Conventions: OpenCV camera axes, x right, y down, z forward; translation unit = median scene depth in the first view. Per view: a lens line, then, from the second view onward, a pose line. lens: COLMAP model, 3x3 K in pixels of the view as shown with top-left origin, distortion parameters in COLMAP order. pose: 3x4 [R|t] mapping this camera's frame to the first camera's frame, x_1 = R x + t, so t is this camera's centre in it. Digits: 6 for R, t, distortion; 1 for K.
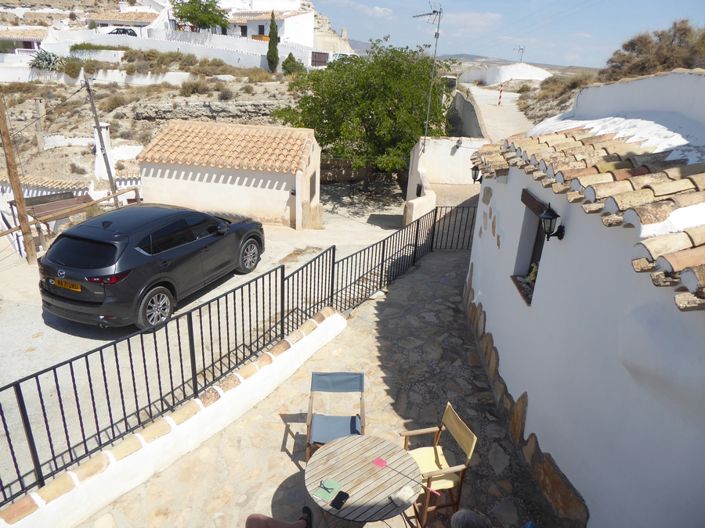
lens RADIAL K [[497.7, 0, 352.7], [0, 497.7, 263.7], [0, 0, 1]] dist [-0.033008, 0.007108]
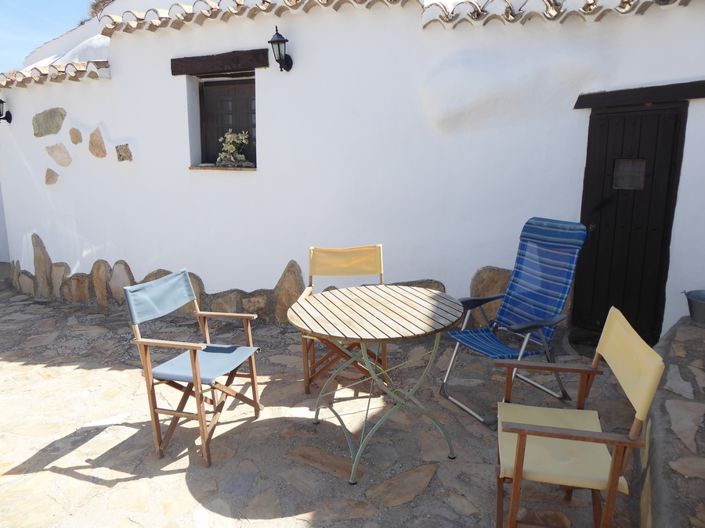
lens RADIAL K [[497.7, 0, 352.8], [0, 497.7, 262.8], [0, 0, 1]] dist [-0.033008, 0.007108]
pose [[0.330145, -0.222663, 0.917292, -0.356074], [0.357683, 0.928820, 0.096726, 0.174709], [-0.873537, 0.296166, 0.386288, 0.446693]]
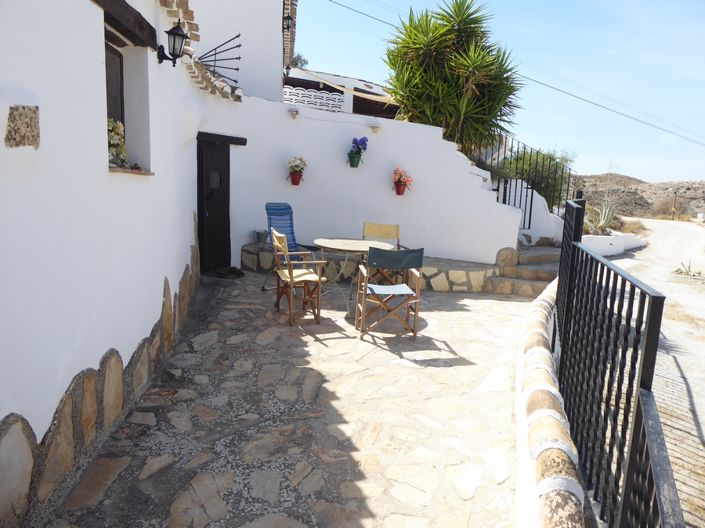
lens RADIAL K [[497.7, 0, 353.9], [0, 497.7, 265.1], [0, 0, 1]] dist [-0.033008, 0.007108]
pose [[-0.988371, -0.057769, -0.140662, 0.131974], [-0.121564, 0.855889, 0.502669, -0.155209], [0.091352, 0.513923, -0.852958, 1.364344]]
